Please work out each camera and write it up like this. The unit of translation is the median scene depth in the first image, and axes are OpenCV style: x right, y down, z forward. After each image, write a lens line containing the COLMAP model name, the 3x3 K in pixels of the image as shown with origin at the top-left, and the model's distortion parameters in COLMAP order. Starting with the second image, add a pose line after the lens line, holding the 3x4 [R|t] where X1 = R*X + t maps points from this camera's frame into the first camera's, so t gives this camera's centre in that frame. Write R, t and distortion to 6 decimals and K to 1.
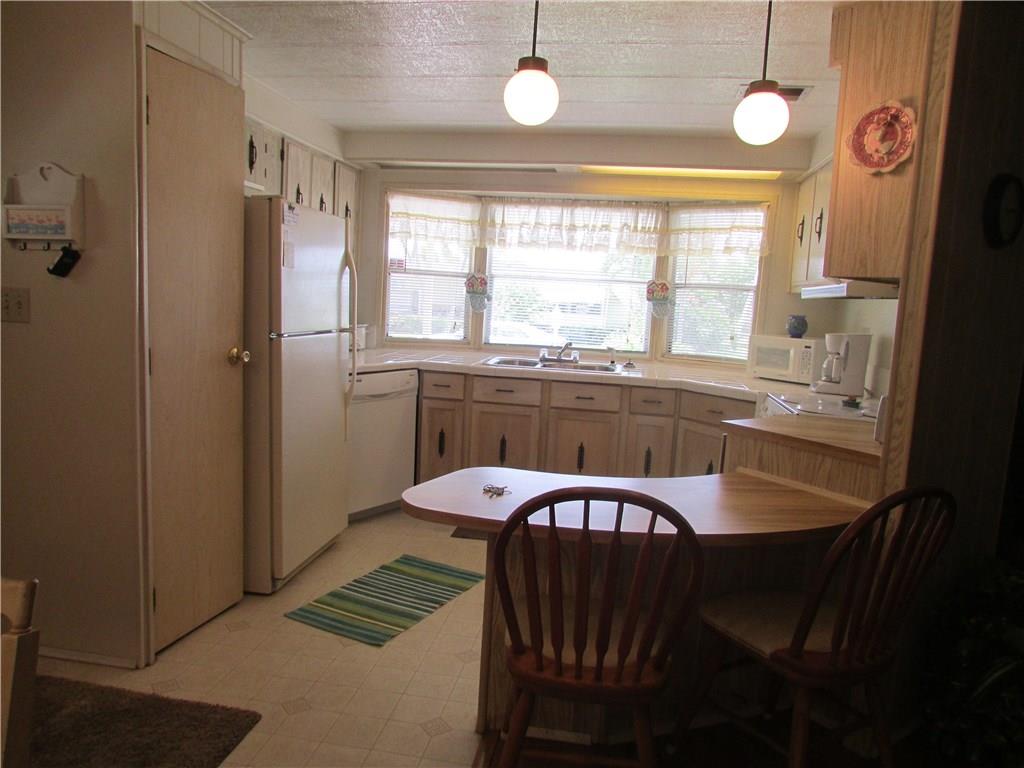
lens RADIAL K [[735.6, 0, 515.7], [0, 735.6, 384.9], [0, 0, 1]] dist [-0.021792, 0.001109]
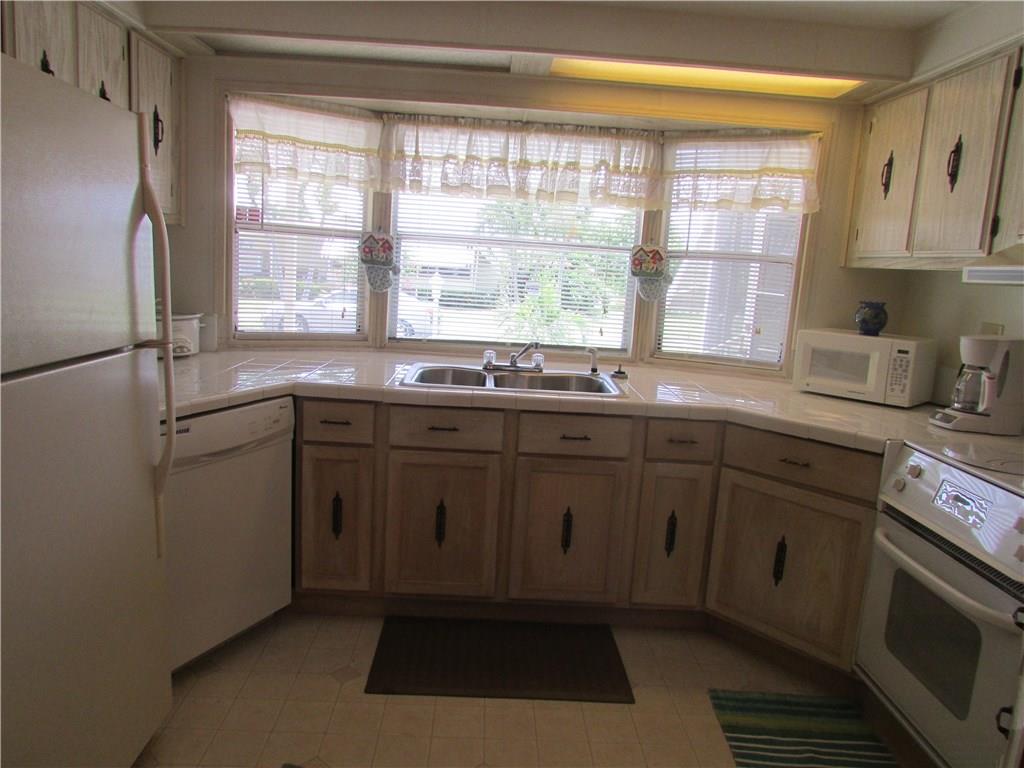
lens RADIAL K [[735.6, 0, 515.7], [0, 735.6, 384.9], [0, 0, 1]] dist [-0.021792, 0.001109]
pose [[0.981871, -0.025469, 0.187830, -0.060365], [0.015491, 0.998399, 0.054404, -0.052518], [-0.188915, -0.050508, 0.980694, 0.346572]]
